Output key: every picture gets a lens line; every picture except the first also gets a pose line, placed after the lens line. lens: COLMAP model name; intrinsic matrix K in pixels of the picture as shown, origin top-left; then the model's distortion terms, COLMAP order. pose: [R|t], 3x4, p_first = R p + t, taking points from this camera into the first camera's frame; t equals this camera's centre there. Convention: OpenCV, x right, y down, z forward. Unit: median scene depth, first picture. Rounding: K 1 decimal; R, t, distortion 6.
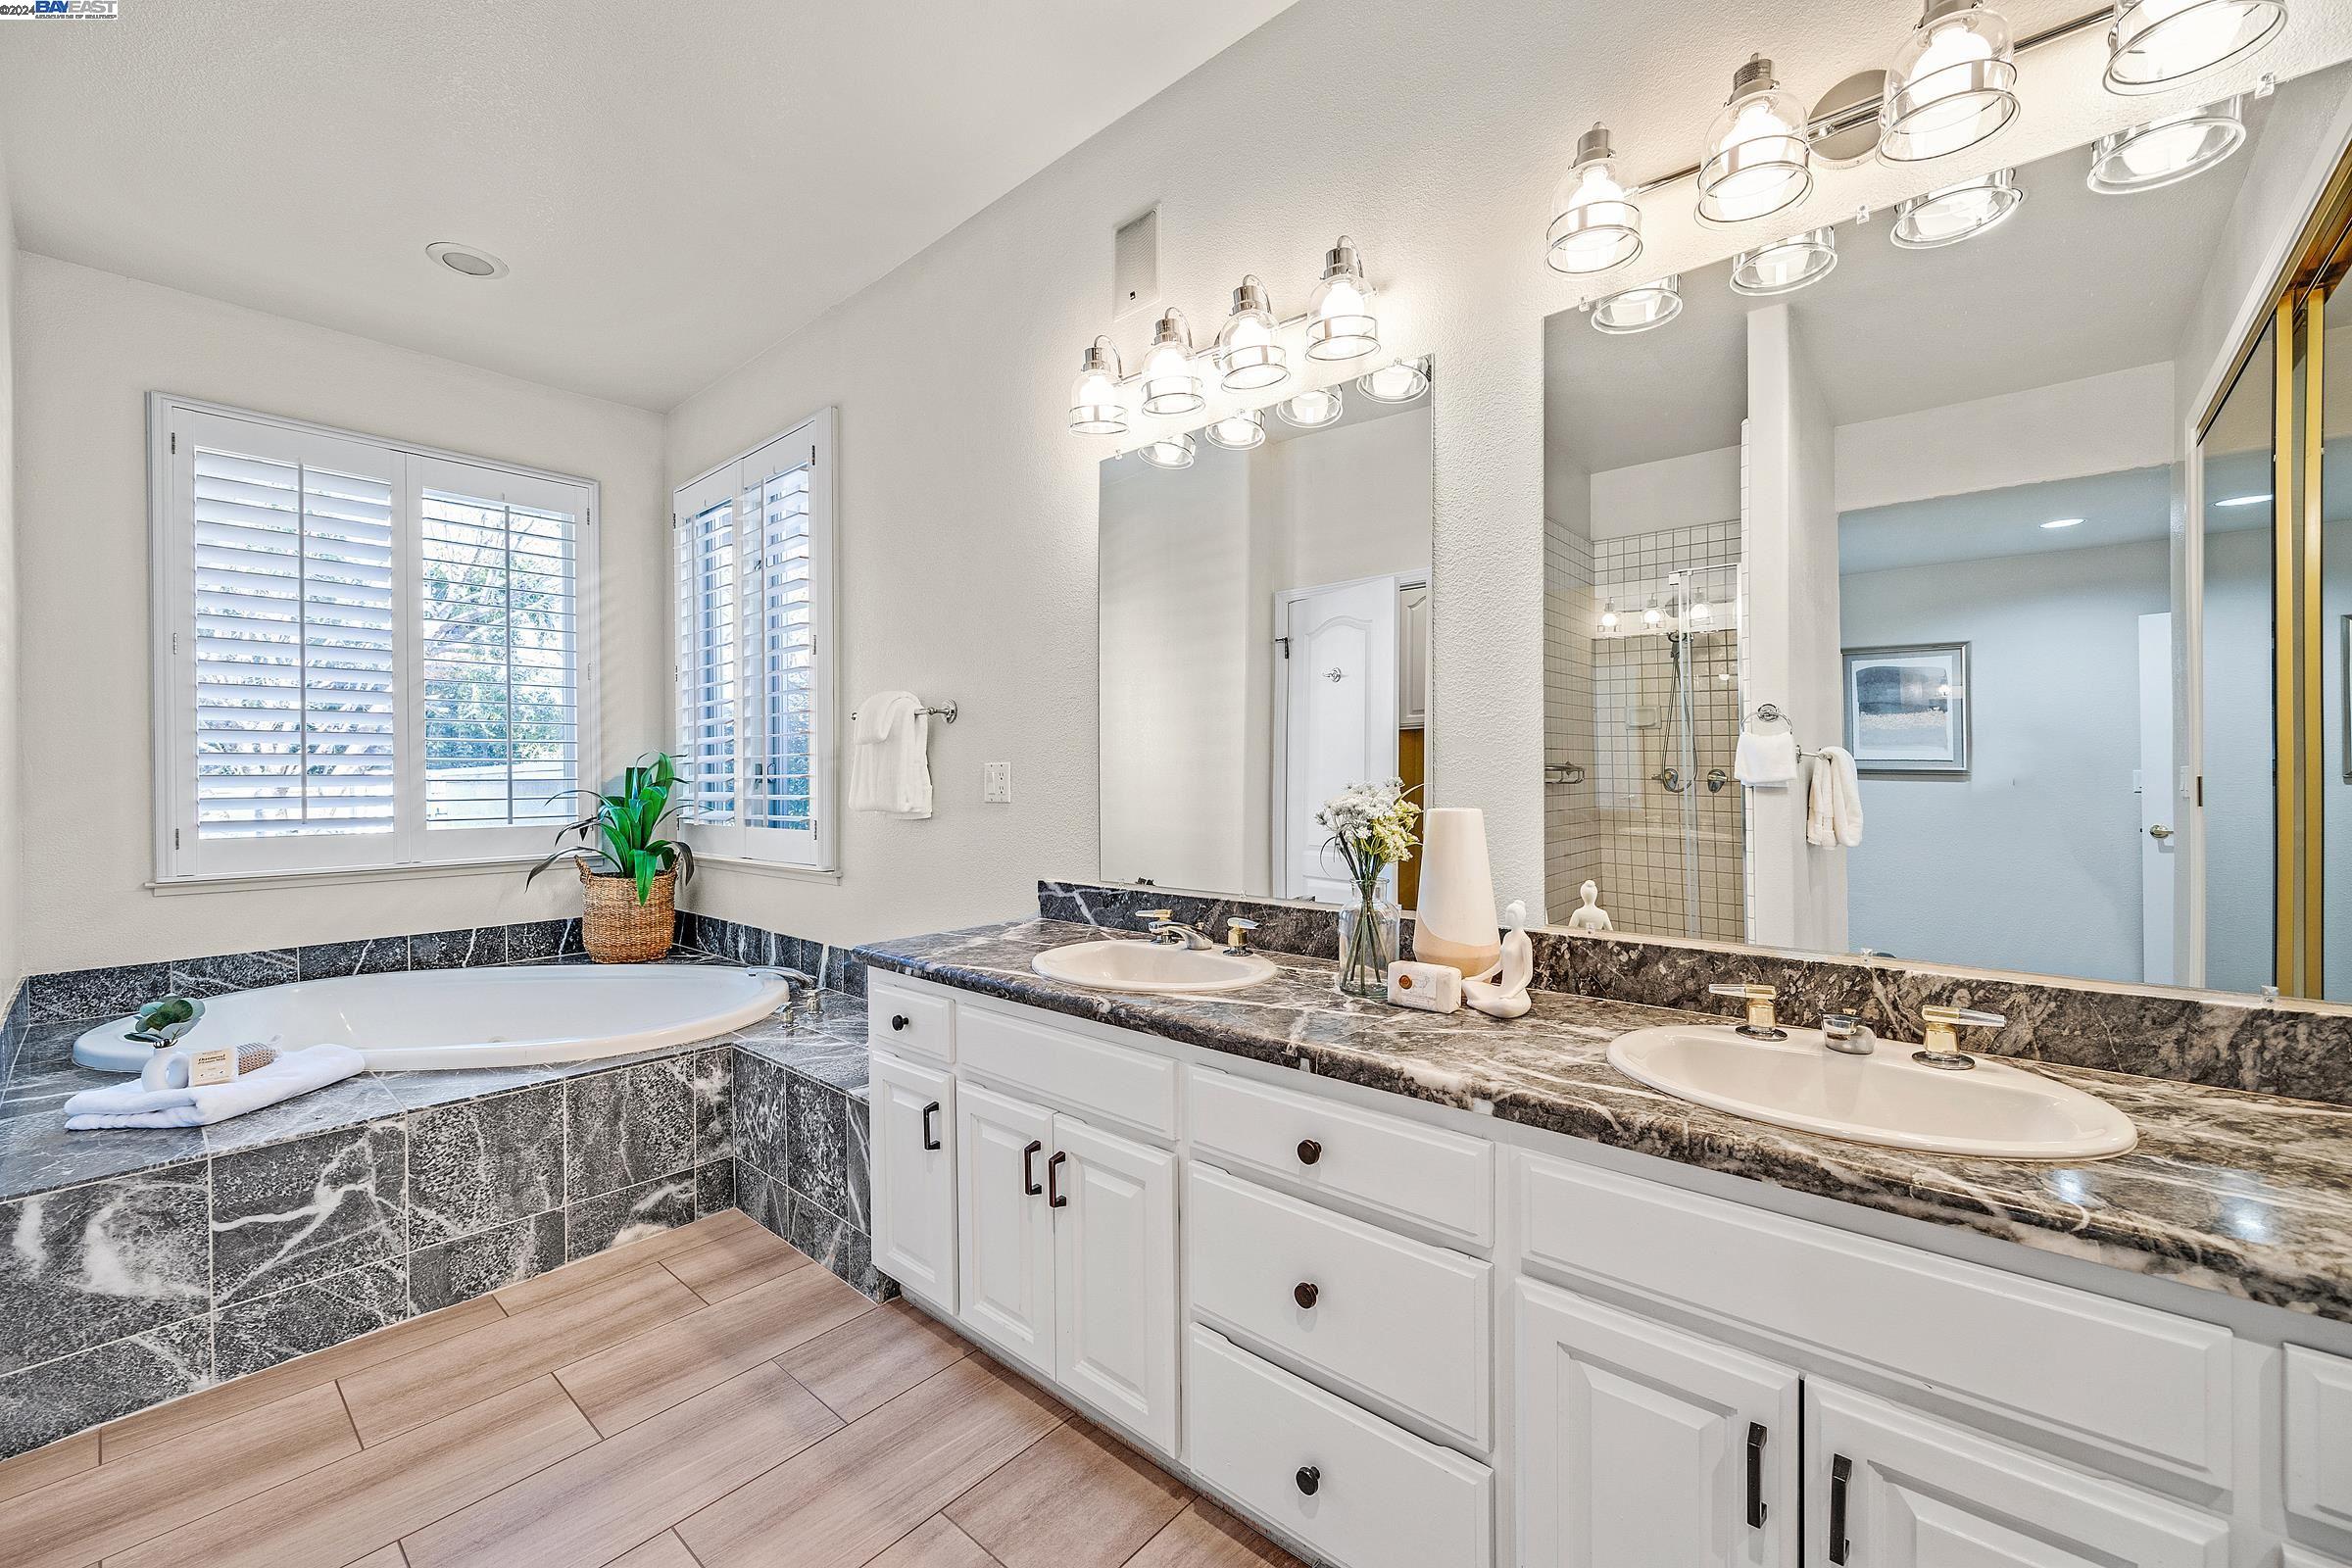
lens RADIAL K [[940.7, 0, 1173.9], [0, 940.7, 789.2], [0, 0, 1]] dist [-0.003655, -0.001020]
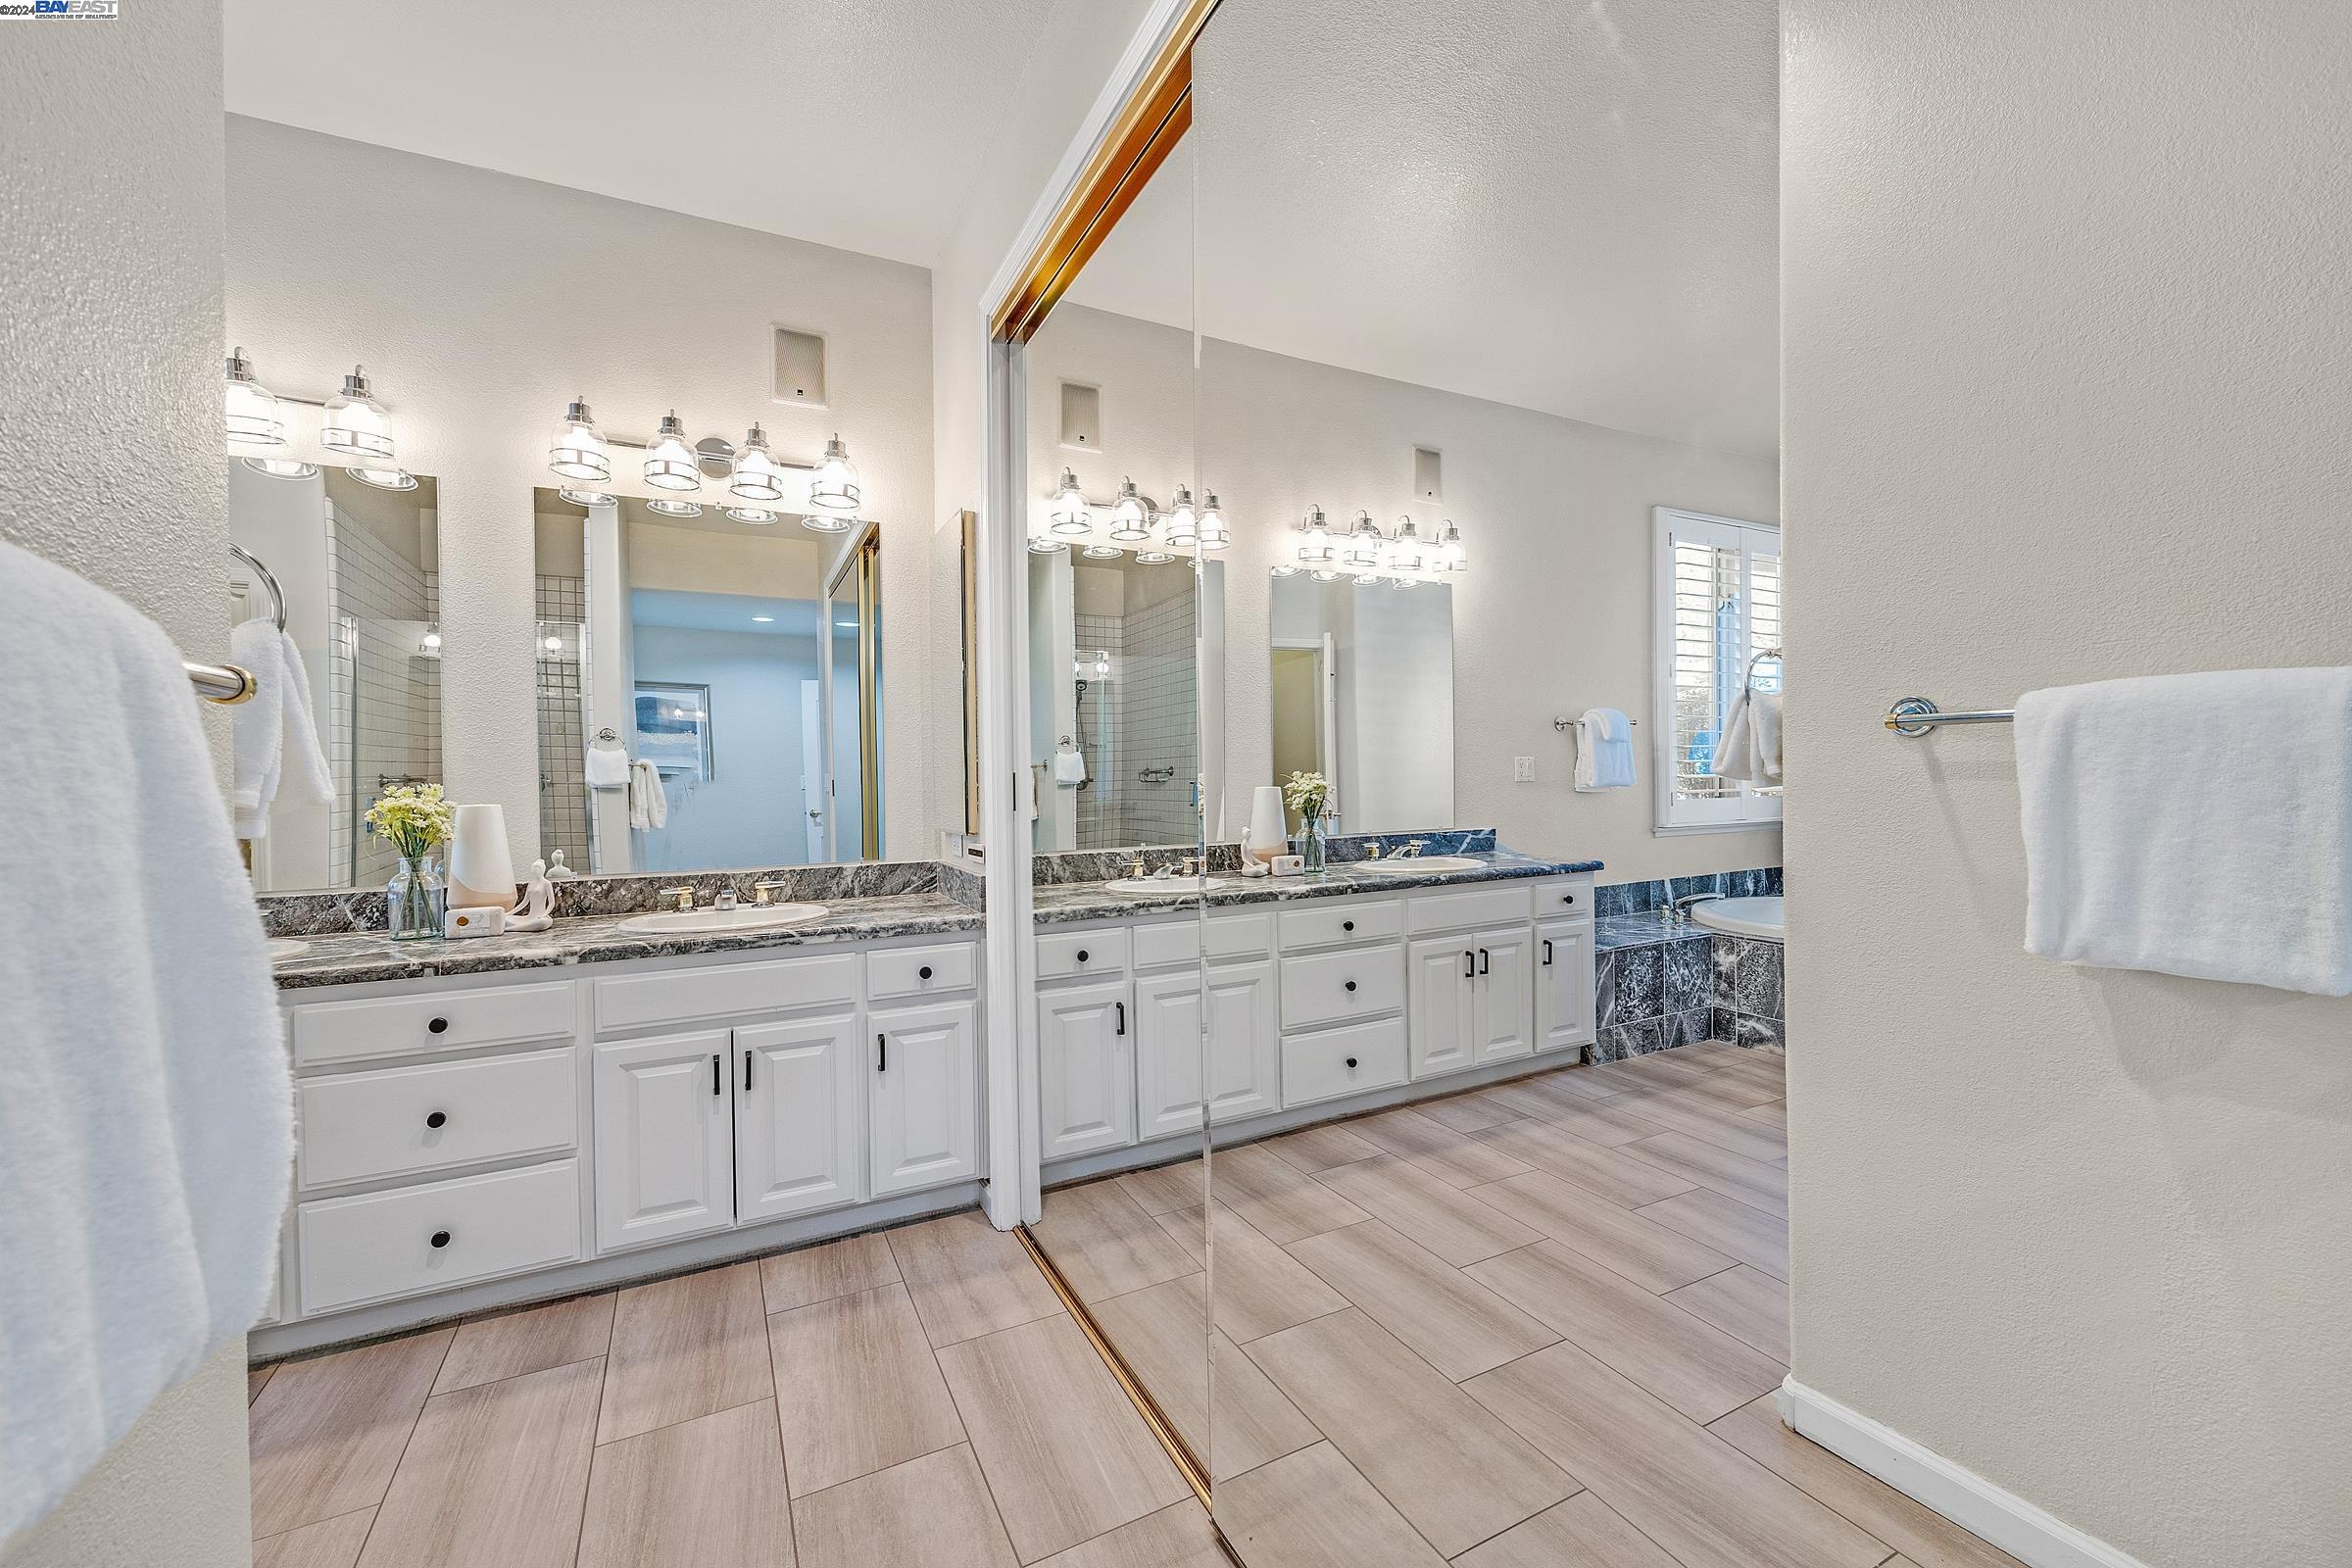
lens RADIAL K [[940.7, 0, 1178.4], [0, 940.7, 784.6], [0, 0, 1]] dist [-0.003655, -0.001020]
pose [[0.370744, -0.009099, 0.928691, -0.798075], [0.017454, 0.999844, 0.002829, 0.004035], [-0.928571, 0.015161, 0.370845, -0.682354]]
